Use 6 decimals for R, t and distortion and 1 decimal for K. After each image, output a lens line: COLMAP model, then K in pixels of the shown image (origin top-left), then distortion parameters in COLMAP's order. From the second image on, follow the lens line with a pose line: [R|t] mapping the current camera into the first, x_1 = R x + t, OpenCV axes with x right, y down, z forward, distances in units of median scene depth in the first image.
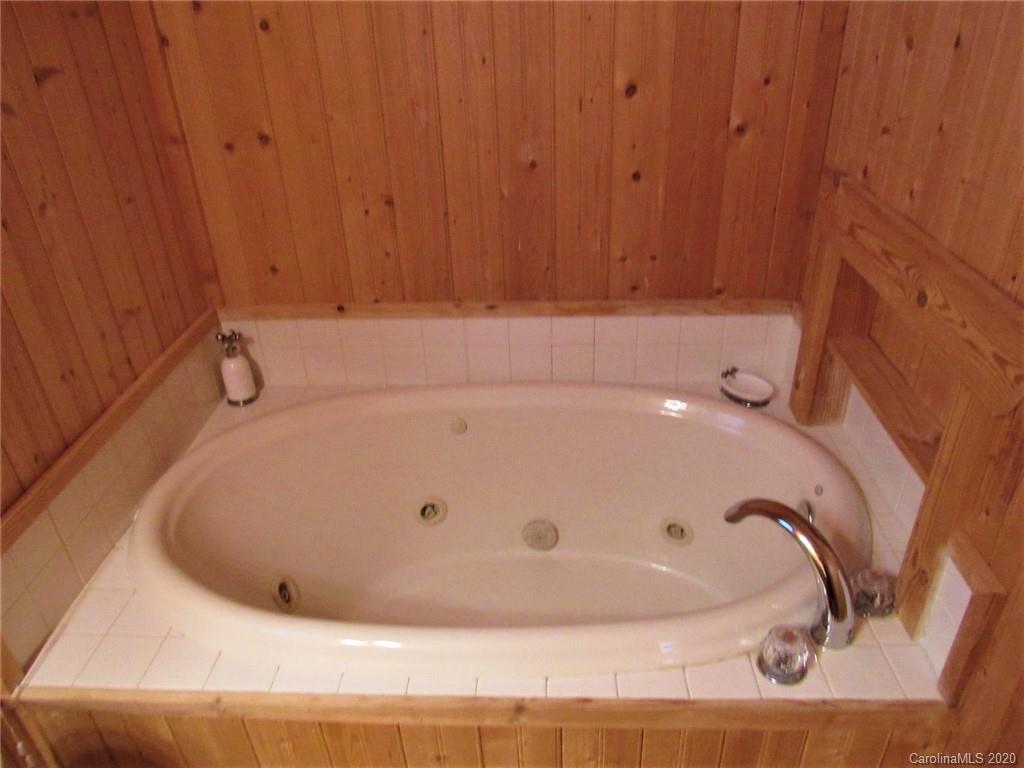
lens RADIAL K [[736.8, 0, 512.0], [0, 736.8, 384.0], [0, 0, 1]] dist [-0.038697, 0.014099]
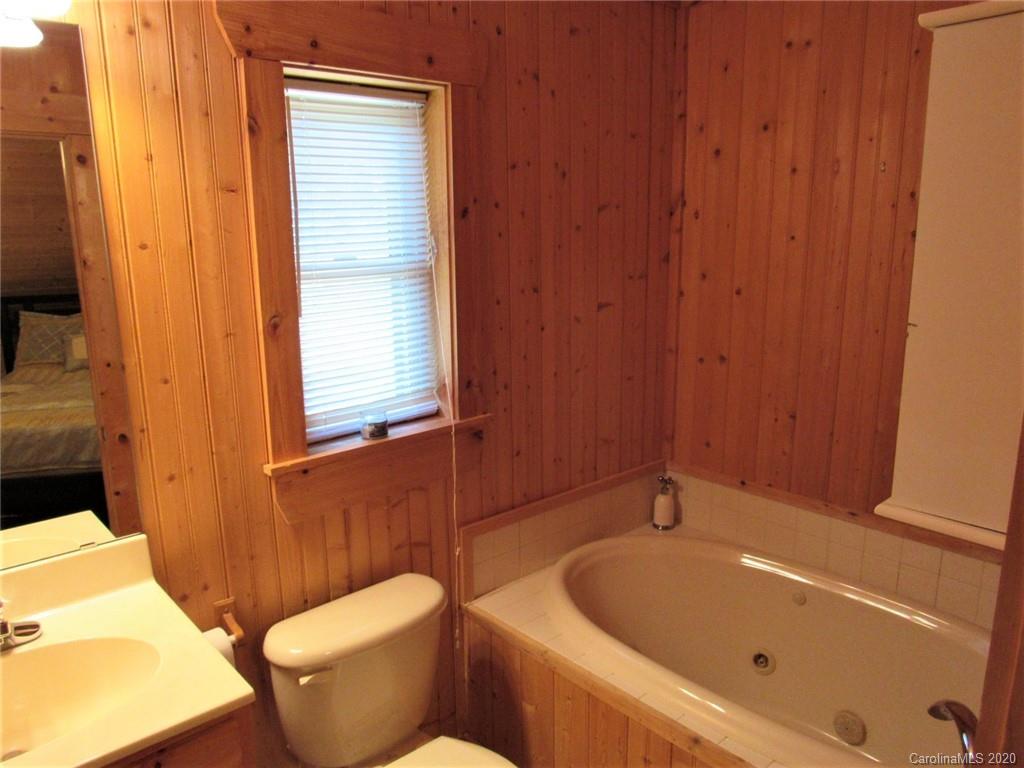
lens RADIAL K [[736.8, 0, 512.0], [0, 736.8, 384.0], [0, 0, 1]] dist [-0.038697, 0.014099]
pose [[0.704326, 0.179020, -0.686933, 0.392154], [-0.371443, 0.917576, -0.141721, 0.086407], [0.604942, 0.354974, 0.712768, -0.318132]]
